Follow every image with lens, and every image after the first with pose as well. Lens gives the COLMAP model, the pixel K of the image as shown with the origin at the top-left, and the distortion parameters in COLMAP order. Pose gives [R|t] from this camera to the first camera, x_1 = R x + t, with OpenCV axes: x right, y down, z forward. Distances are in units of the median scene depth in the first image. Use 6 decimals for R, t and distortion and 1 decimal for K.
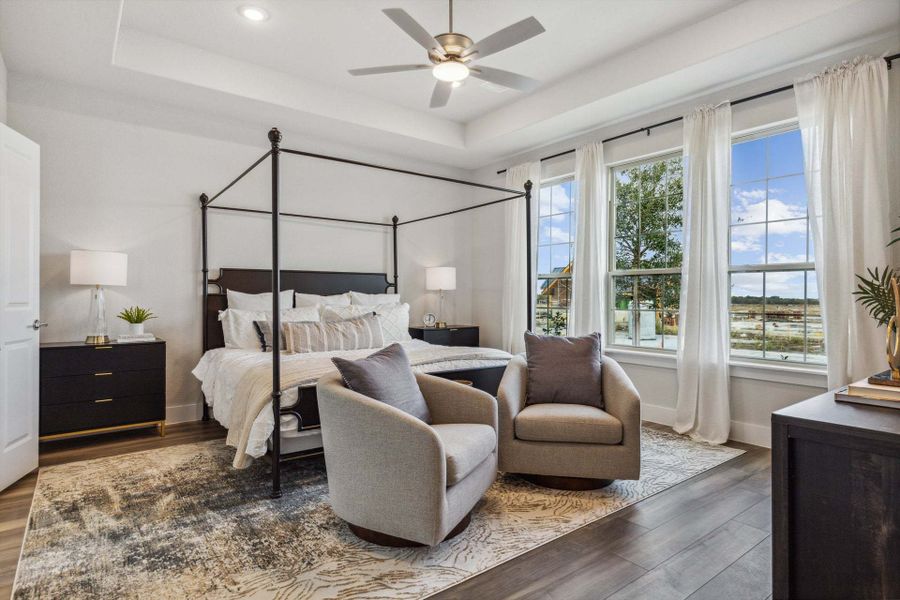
lens RADIAL K [[483.3, 0, 452.8], [0, 483.3, 302.1], [0, 0, 1]] dist [0.004645, -0.001262]
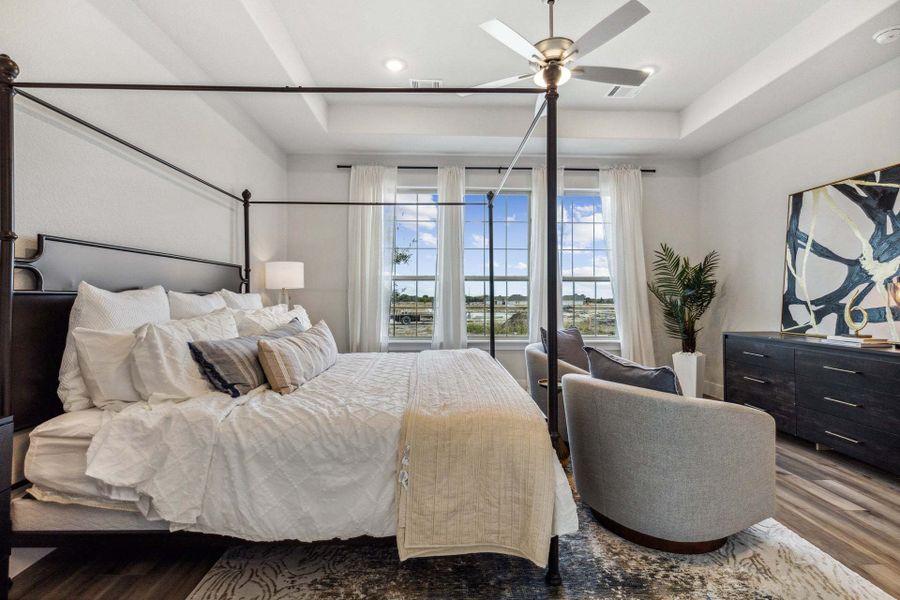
lens RADIAL K [[413.2, 0, 447.3], [0, 413.2, 294.5], [0, 0, 1]] dist [0.009157, -0.000501]
pose [[0.588159, 0.005251, 0.808728, -0.519240], [0.006728, 0.999913, -0.011385, -0.005918], [-0.808718, 0.012137, 0.588072, 0.416786]]
